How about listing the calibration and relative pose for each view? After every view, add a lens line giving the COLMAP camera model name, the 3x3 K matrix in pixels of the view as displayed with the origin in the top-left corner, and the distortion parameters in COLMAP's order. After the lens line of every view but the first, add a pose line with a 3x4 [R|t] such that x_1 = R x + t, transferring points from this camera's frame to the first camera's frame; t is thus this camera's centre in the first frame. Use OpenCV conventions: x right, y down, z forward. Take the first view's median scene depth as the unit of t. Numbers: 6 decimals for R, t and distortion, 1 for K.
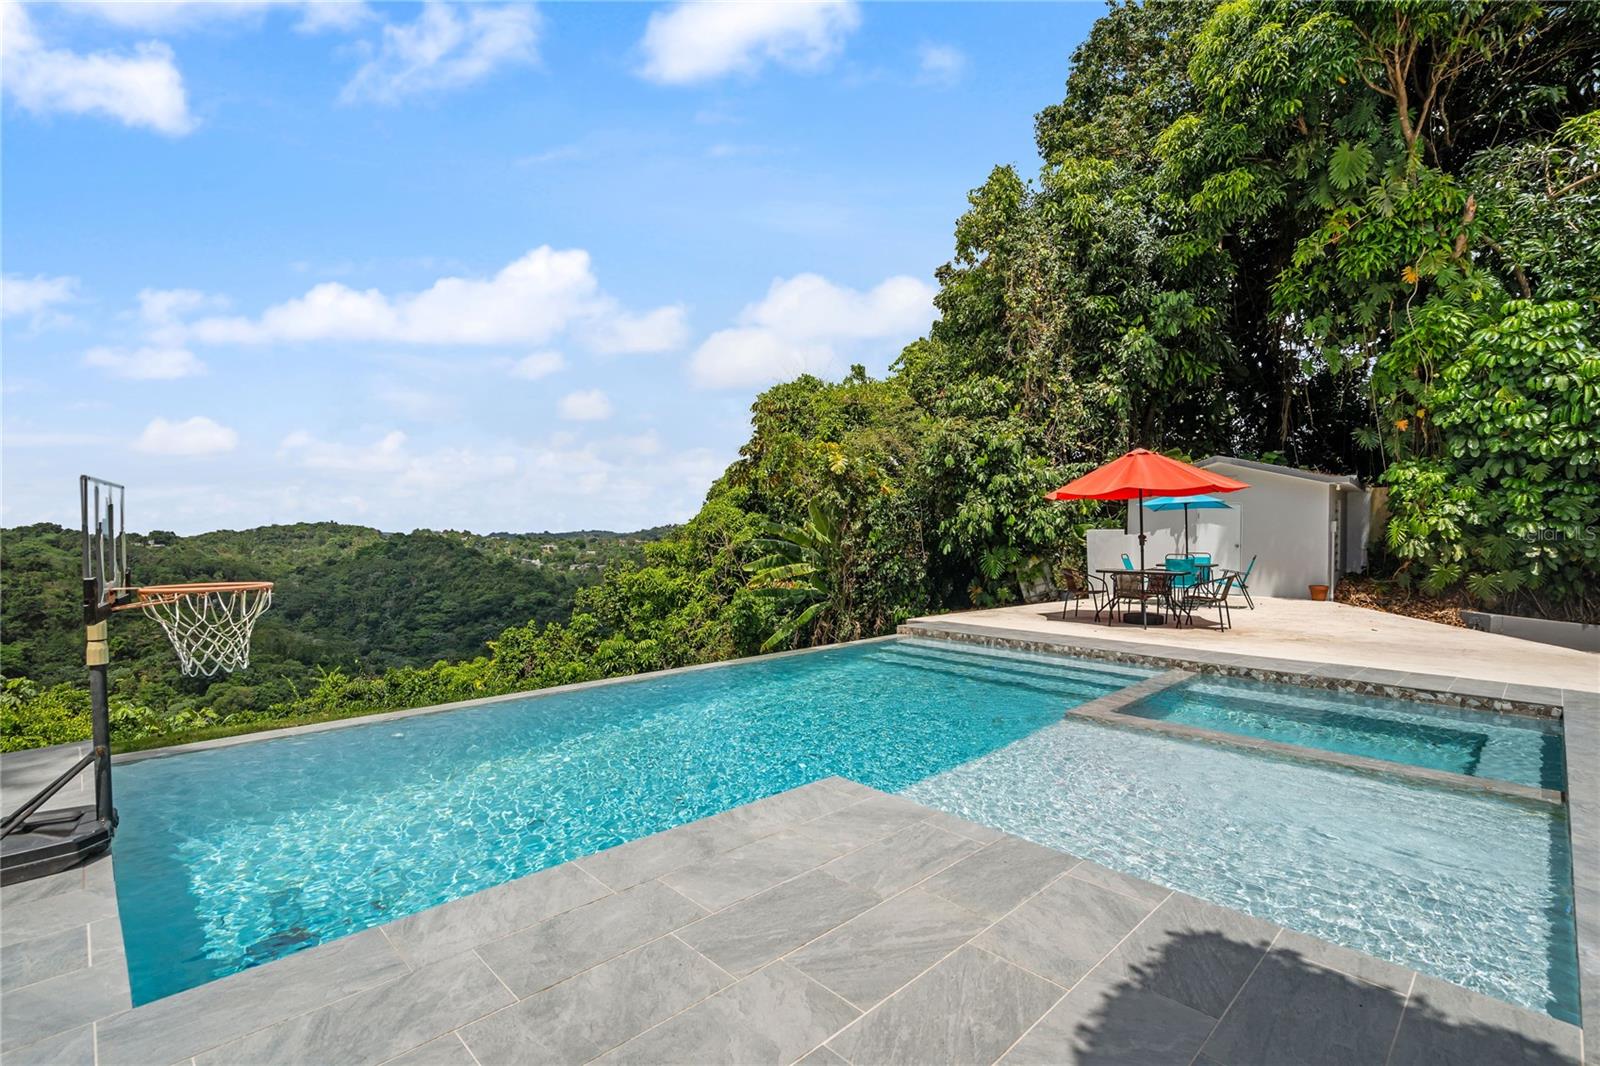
lens RADIAL K [[766.1, 0, 772.5], [0, 766.1, 533.4], [0, 0, 1]] dist [-0.001659, 0.008897]
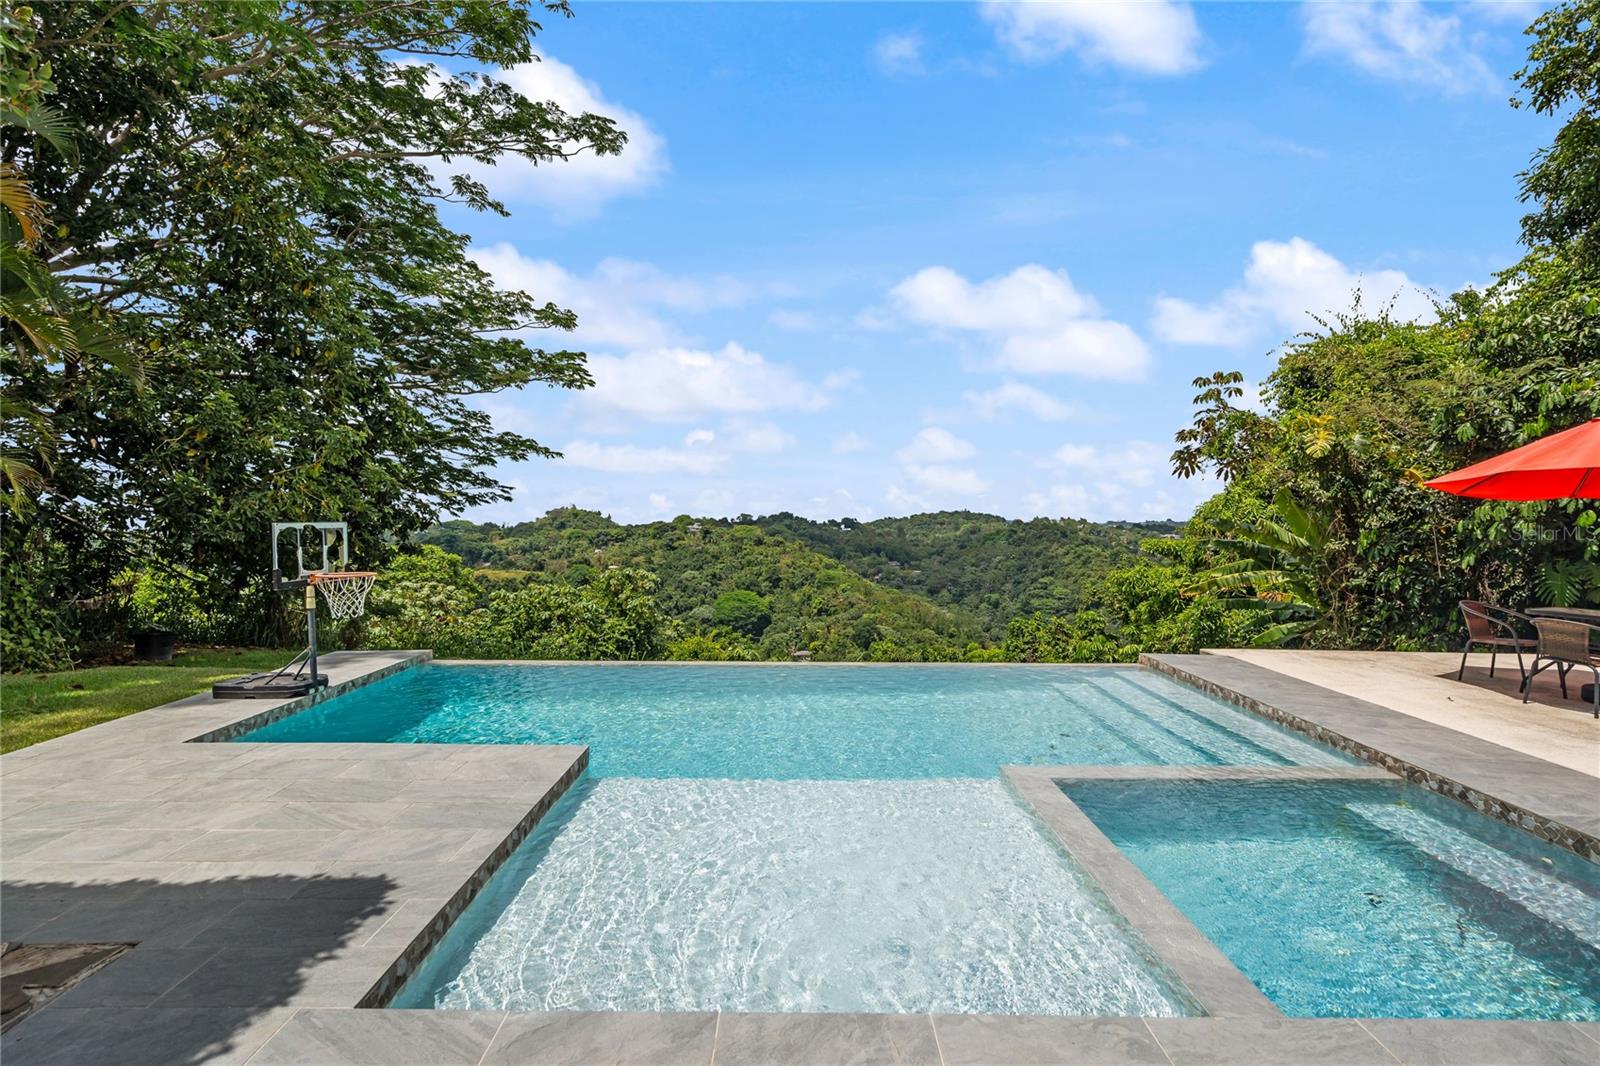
lens RADIAL K [[766.1, 0, 772.5], [0, 766.1, 533.4], [0, 0, 1]] dist [-0.001659, 0.008897]
pose [[0.717288, 0.016695, -0.696576, 0.266929], [-0.005463, 0.999817, 0.018338, -0.013828], [0.696755, -0.009348, 0.717248, 0.073162]]
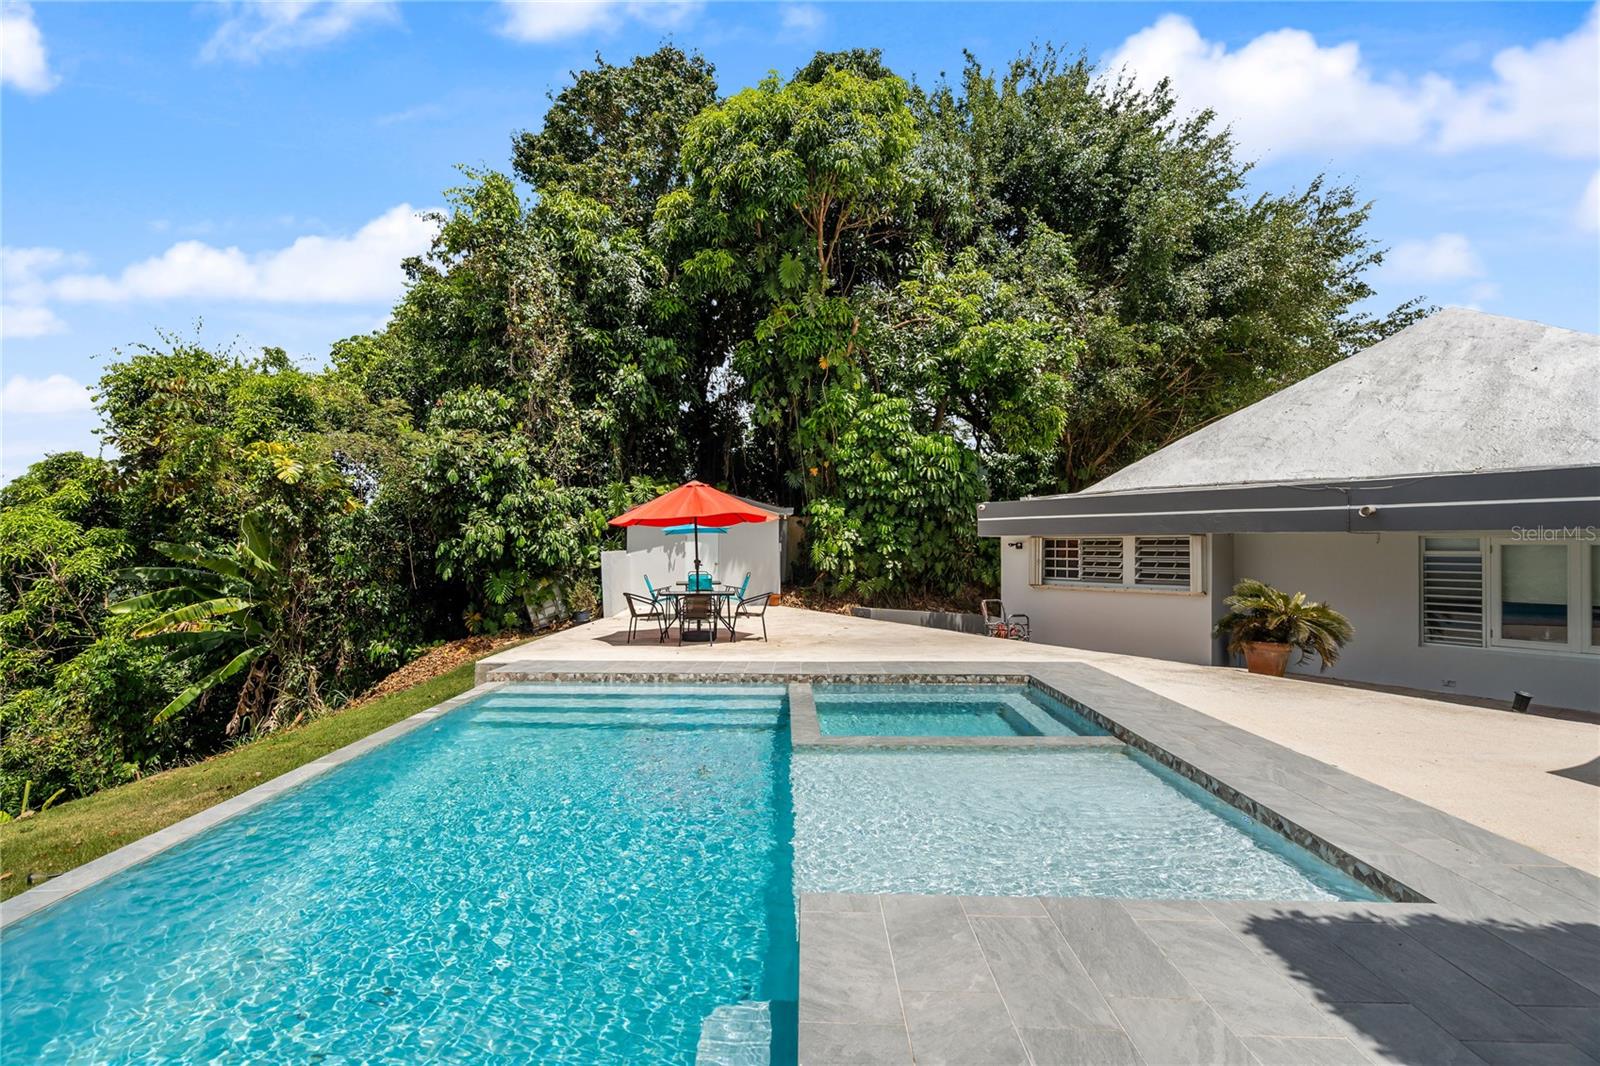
lens RADIAL K [[734.4, 0, 800.0], [0, 734.4, 533.0], [0, 0, 1]] dist [-0.005236, 0.000194]
pose [[0.692588, 0.004354, 0.721321, -0.110074], [0.007949, 0.999875, -0.013667, -0.012939], [-0.721290, 0.015199, 0.692466, 0.102905]]
